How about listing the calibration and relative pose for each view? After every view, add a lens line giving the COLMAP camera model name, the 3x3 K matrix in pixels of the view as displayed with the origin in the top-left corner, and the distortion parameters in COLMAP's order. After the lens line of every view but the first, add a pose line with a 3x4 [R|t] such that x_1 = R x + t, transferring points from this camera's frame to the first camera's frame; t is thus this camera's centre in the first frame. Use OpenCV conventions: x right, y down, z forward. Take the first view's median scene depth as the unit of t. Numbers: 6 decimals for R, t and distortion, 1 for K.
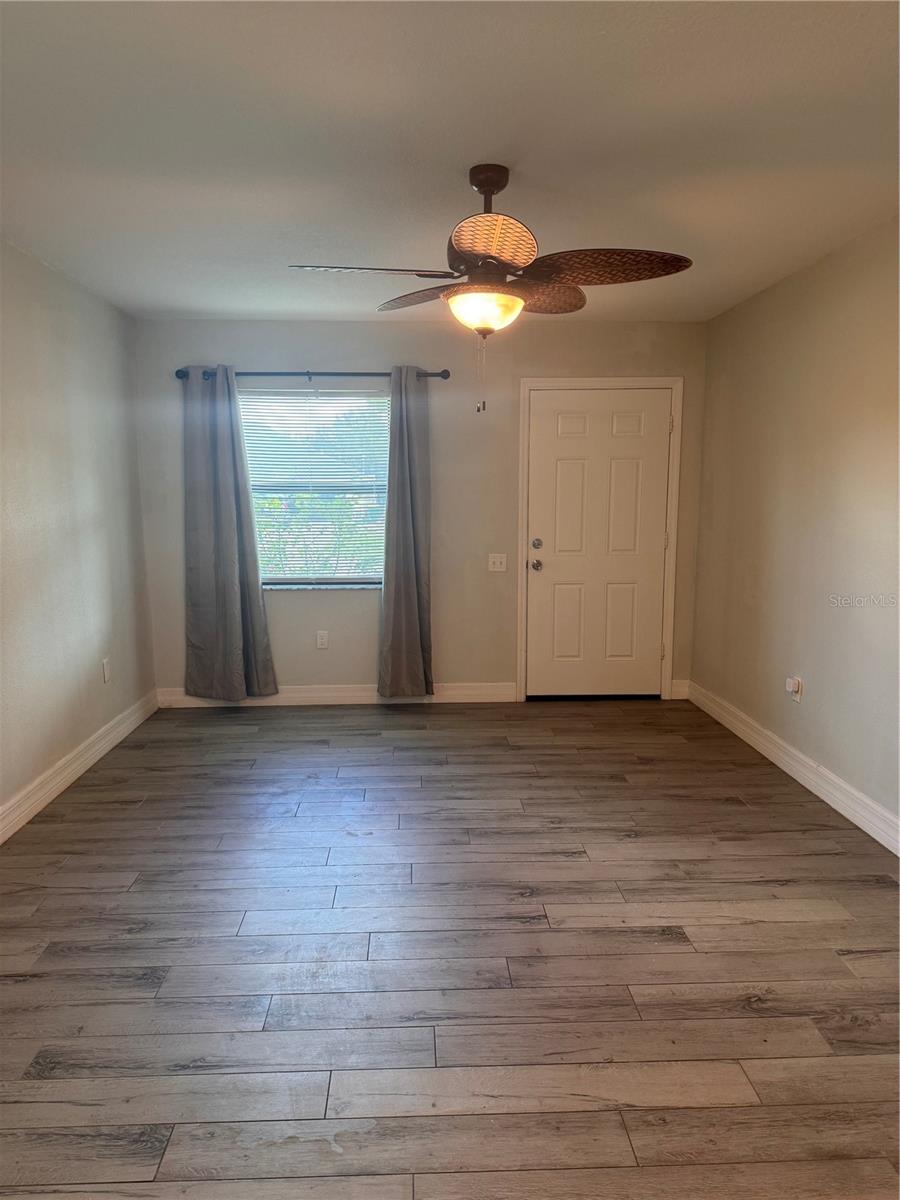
lens RADIAL K [[808.8, 0, 450.0], [0, 808.8, 600.0], [0, 0, 1]] dist [0.049496, -0.076014]
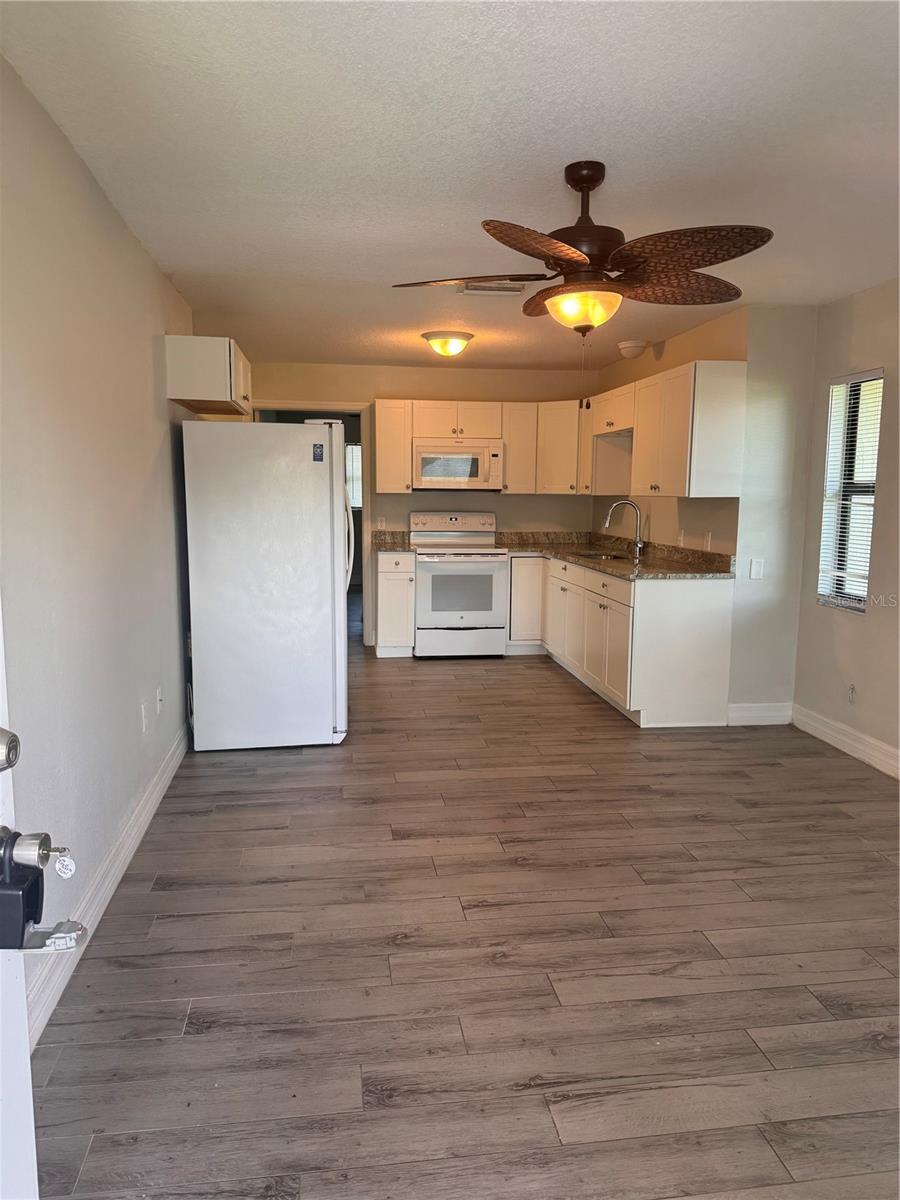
lens RADIAL K [[808.8, 0, 450.0], [0, 808.8, 600.0], [0, 0, 1]] dist [0.049496, -0.076014]
pose [[-0.994736, 0.009718, -0.102007, 0.281909], [-0.018227, 0.962838, 0.269465, -0.253406], [0.100835, 0.269906, -0.957592, 1.846096]]
